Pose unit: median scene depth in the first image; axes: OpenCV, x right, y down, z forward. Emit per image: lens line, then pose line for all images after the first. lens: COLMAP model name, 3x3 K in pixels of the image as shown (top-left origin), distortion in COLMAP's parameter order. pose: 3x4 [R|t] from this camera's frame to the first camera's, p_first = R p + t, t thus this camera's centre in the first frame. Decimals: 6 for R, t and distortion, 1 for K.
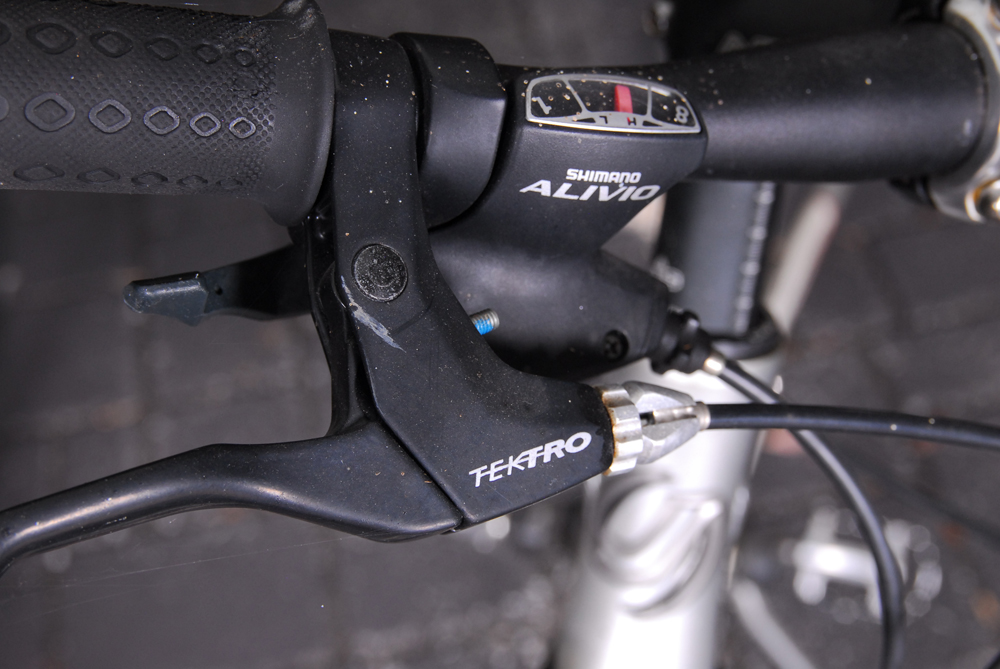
lens RADIAL K [[2036.8, 0, 498.8], [0, 2036.8, 336.9], [0, 0, 1]] dist [0.040148, 0.000000]
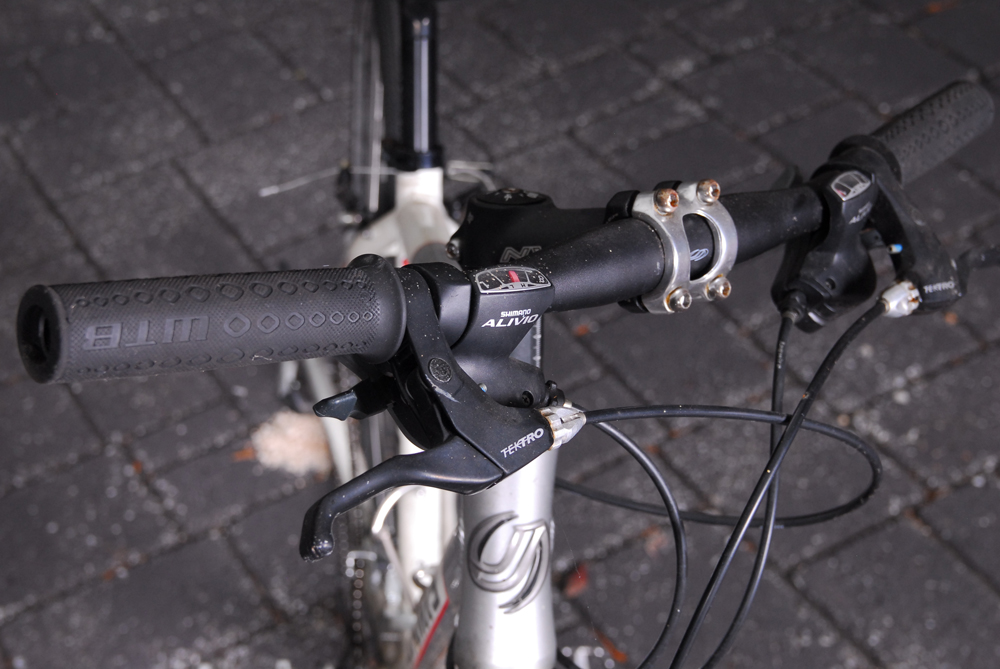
lens RADIAL K [[2036.8, 0, 501.3], [0, 2036.8, 333.3], [0, 0, 1]] dist [0.040148, 0.000000]
pose [[0.952760, -0.195760, 0.232218, -0.462529], [0.226067, 0.967678, -0.111768, 0.175928], [-0.202833, 0.158985, 0.966221, -1.044364]]
